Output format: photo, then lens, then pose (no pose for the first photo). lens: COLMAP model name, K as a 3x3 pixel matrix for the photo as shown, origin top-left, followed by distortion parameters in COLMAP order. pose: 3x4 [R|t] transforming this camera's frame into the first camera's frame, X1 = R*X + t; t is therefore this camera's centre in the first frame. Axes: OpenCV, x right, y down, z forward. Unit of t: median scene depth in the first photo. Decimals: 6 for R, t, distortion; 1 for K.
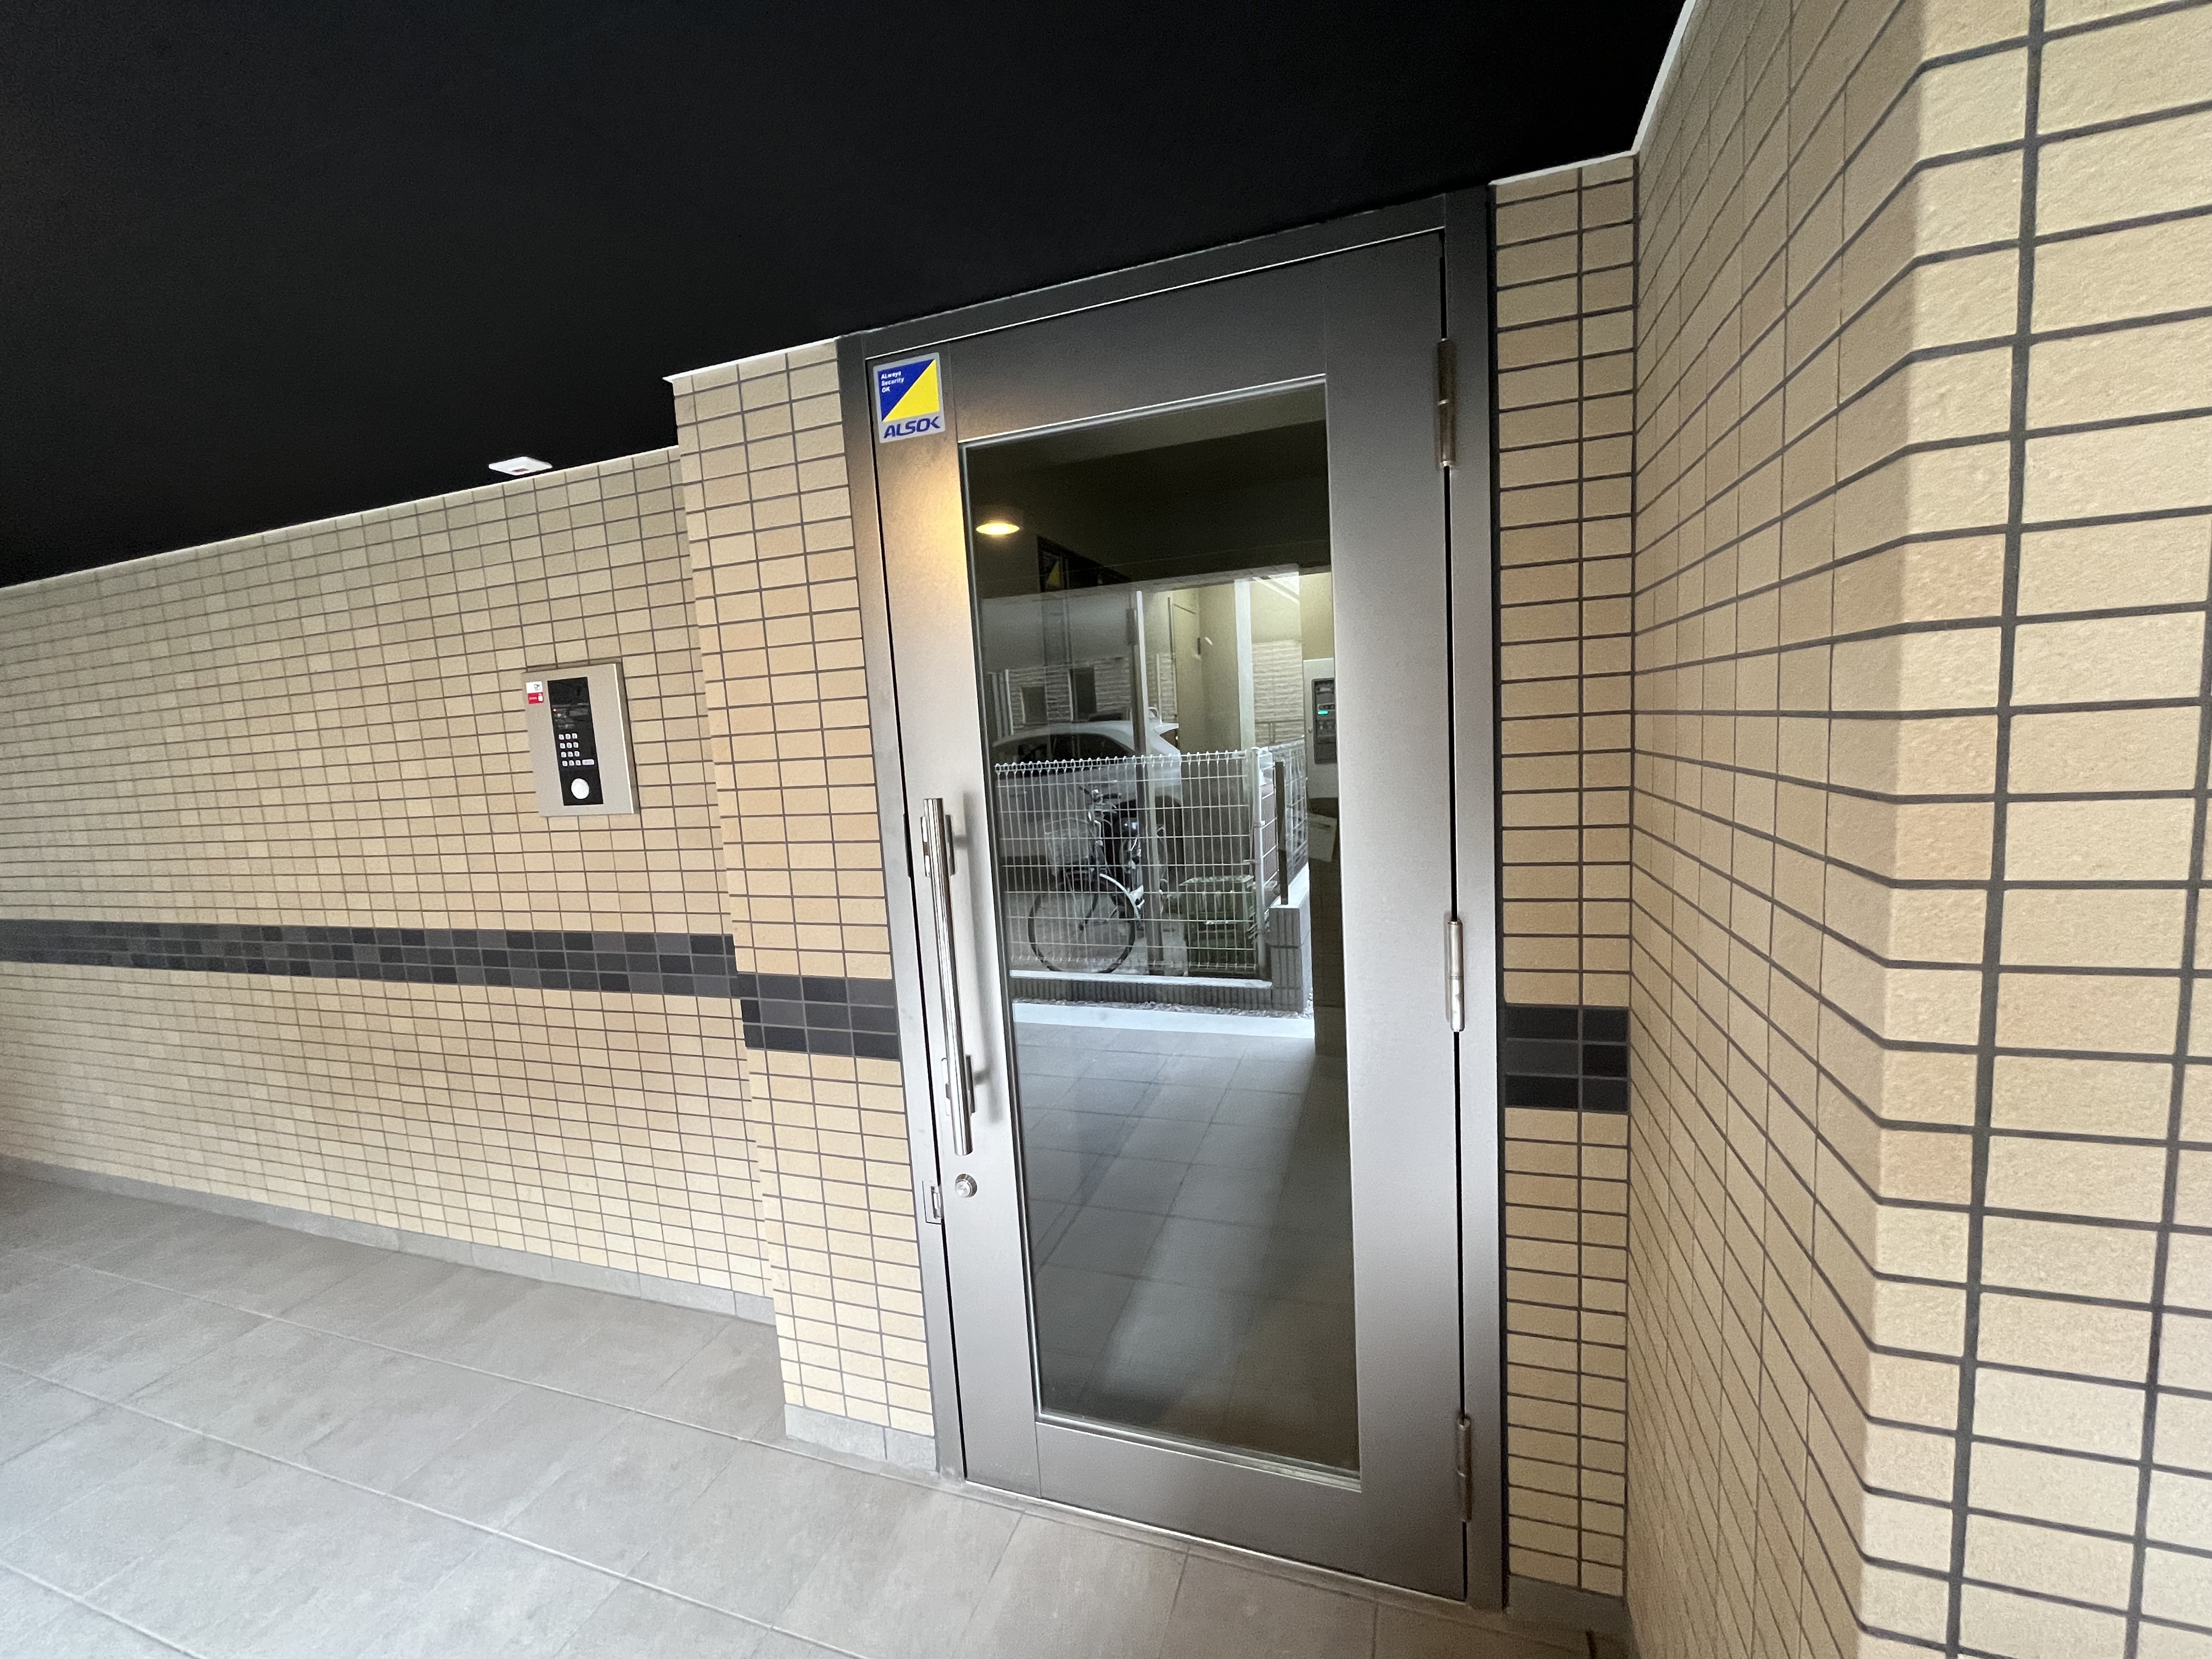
lens RADIAL K [[891.9, 0, 1111.2], [0, 891.9, 833.0], [0, 0, 1]] dist [-0.005233, 0.000237]
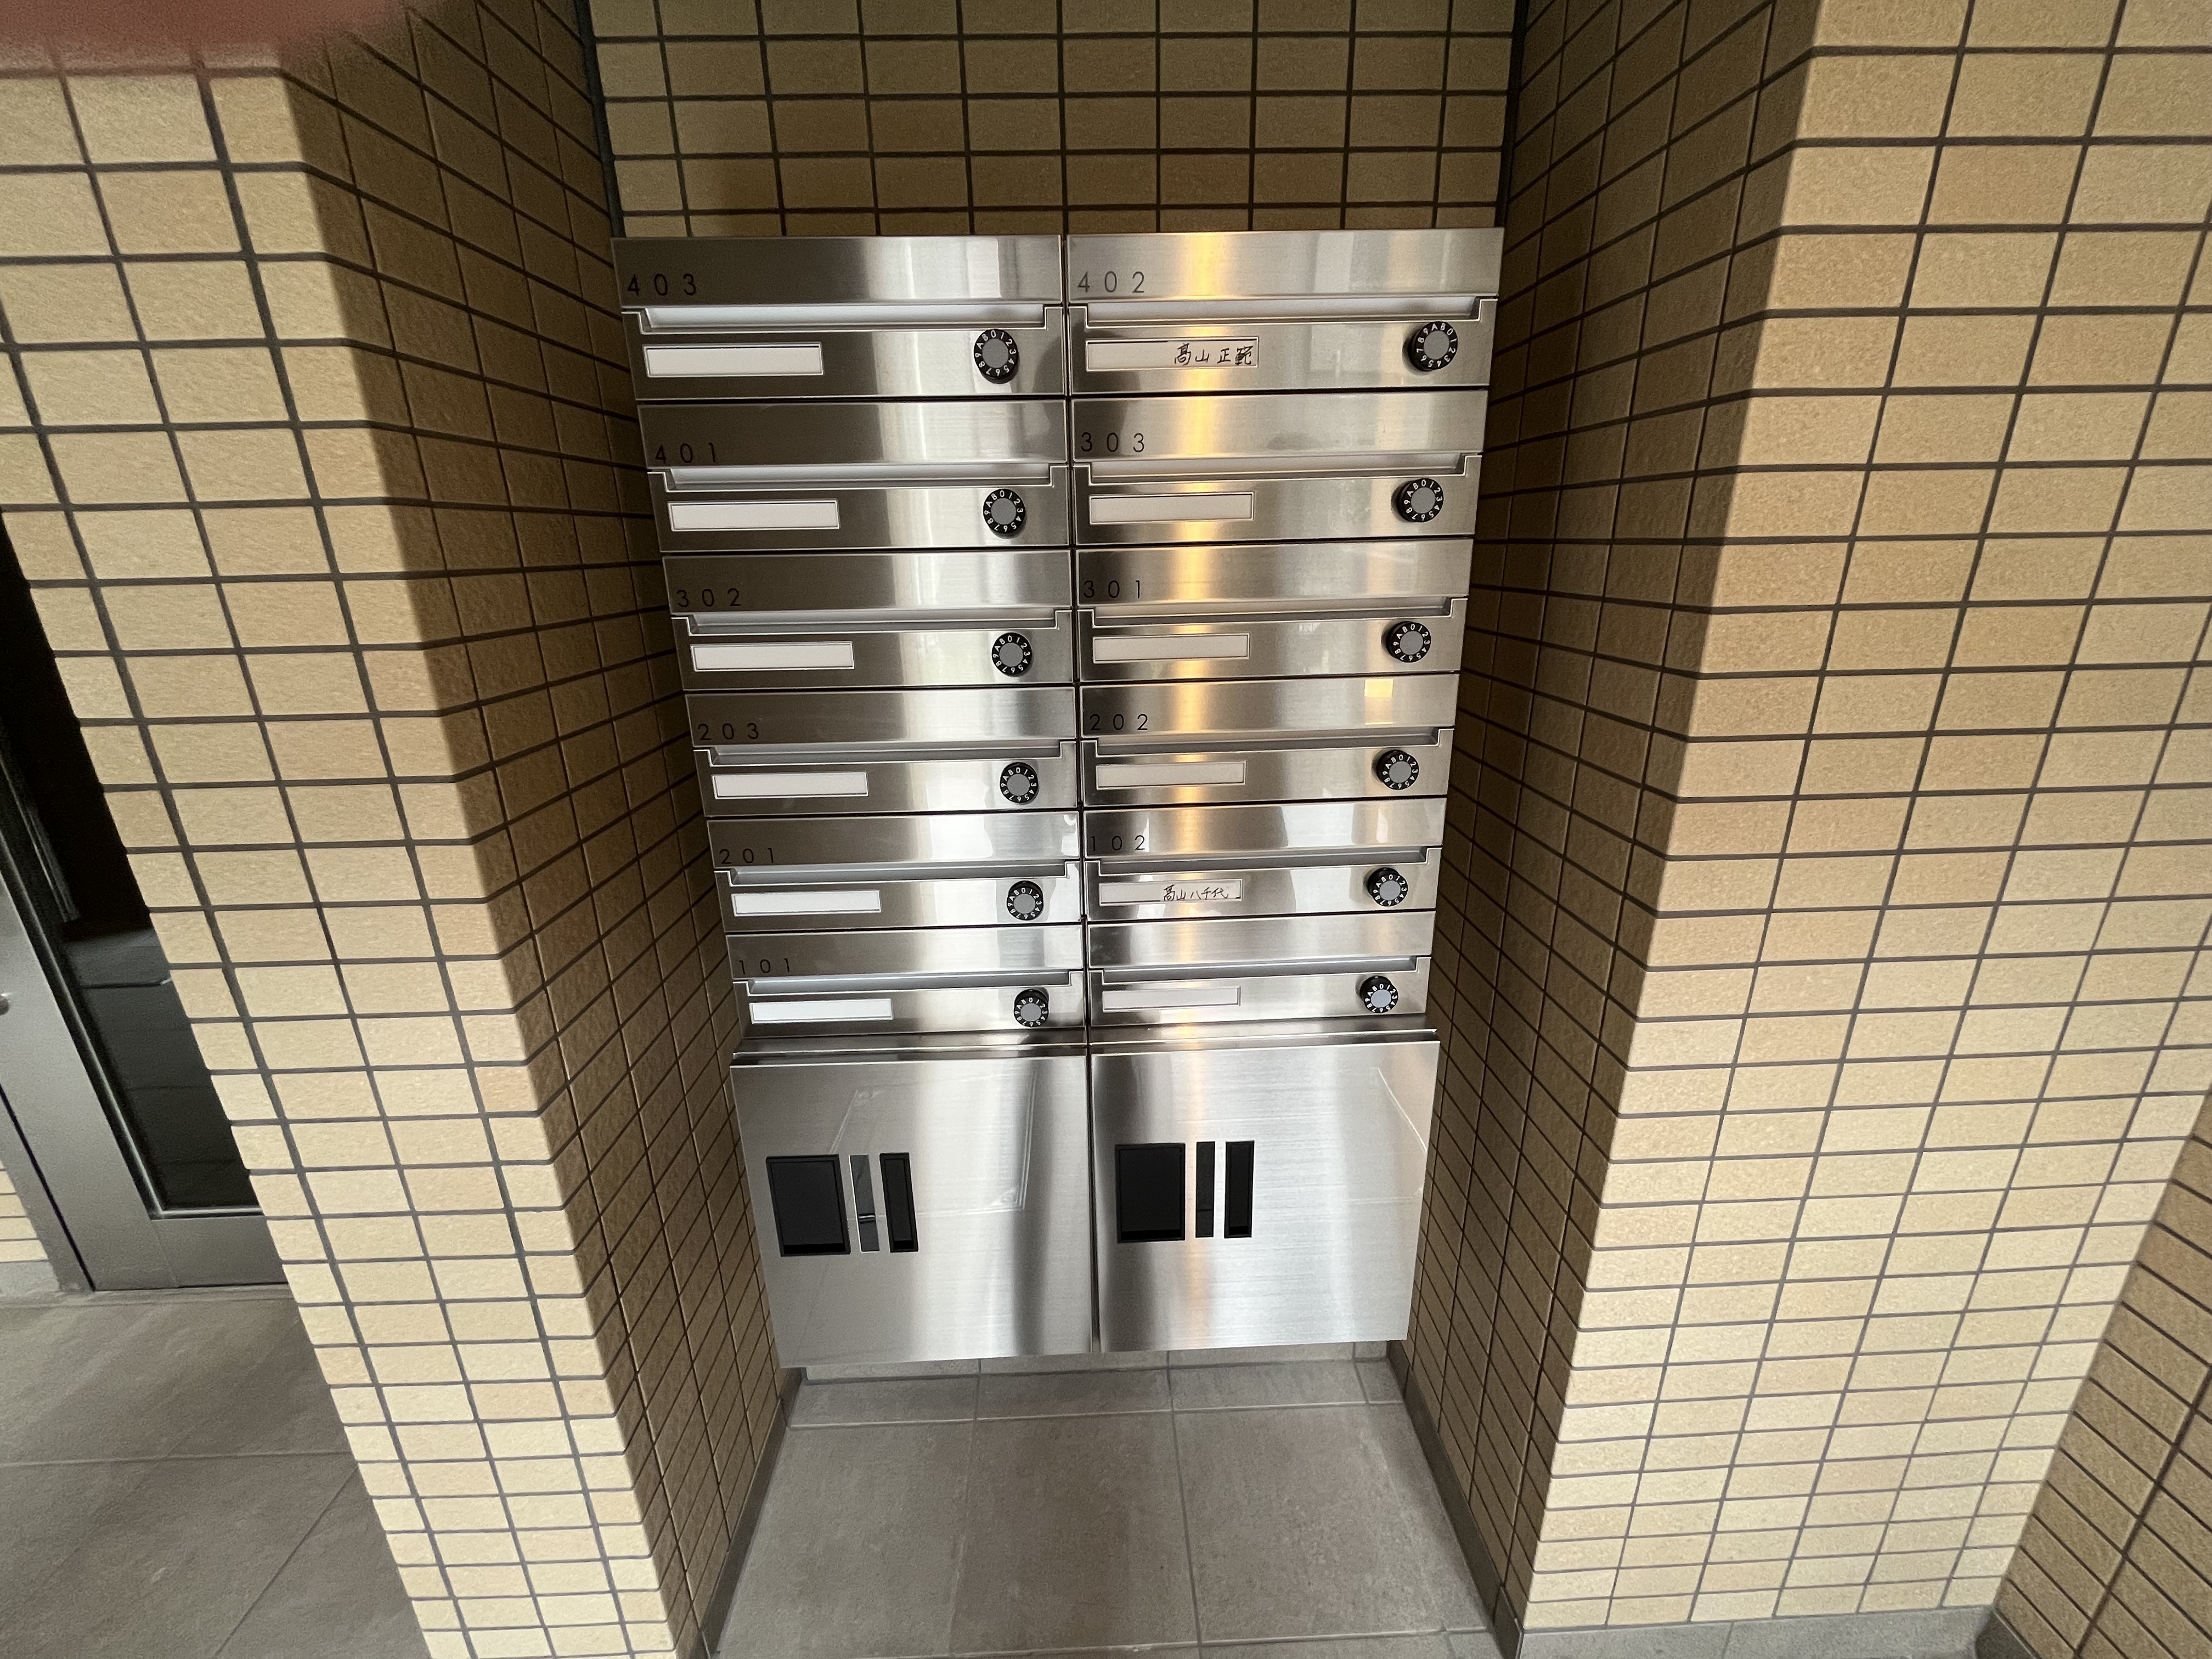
lens RADIAL K [[891.9, 0, 1106.2], [0, 891.9, 827.1], [0, 0, 1]] dist [-0.005233, 0.000237]
pose [[0.931945, -0.067511, 0.356260, 0.998334], [0.002374, 0.983629, 0.180188, 0.093676], [-0.362593, -0.167080, 0.916848, -0.373851]]
